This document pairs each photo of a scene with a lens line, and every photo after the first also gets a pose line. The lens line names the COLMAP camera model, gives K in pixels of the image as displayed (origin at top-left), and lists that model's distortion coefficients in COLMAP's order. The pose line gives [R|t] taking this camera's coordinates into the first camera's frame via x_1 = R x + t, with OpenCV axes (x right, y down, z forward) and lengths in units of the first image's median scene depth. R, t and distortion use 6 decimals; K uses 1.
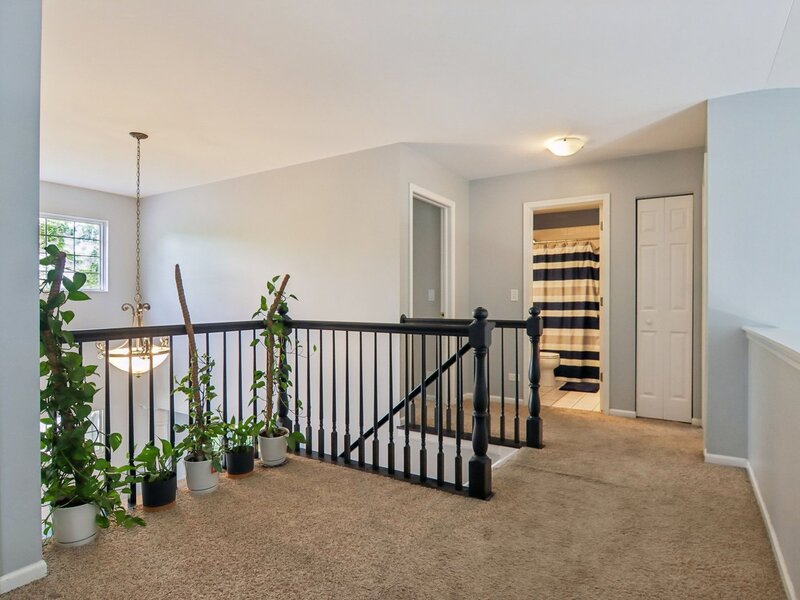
lens RADIAL K [[461.4, 0, 403.4], [0, 461.4, 299.7], [0, 0, 1]] dist [-0.013653, -0.005556]
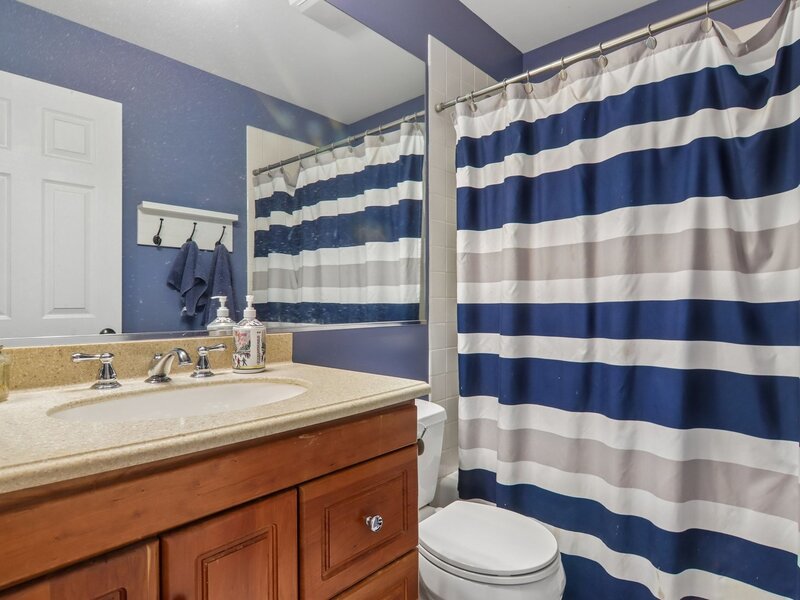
lens RADIAL K [[461.4, 0, 396.5], [0, 461.4, 303.8], [0, 0, 1]] dist [-0.013653, -0.005556]
pose [[0.987541, -0.001888, -0.157352, 0.286046], [0.001814, 0.999998, -0.000613, 0.005112], [0.157353, 0.000320, 0.987542, 0.748252]]
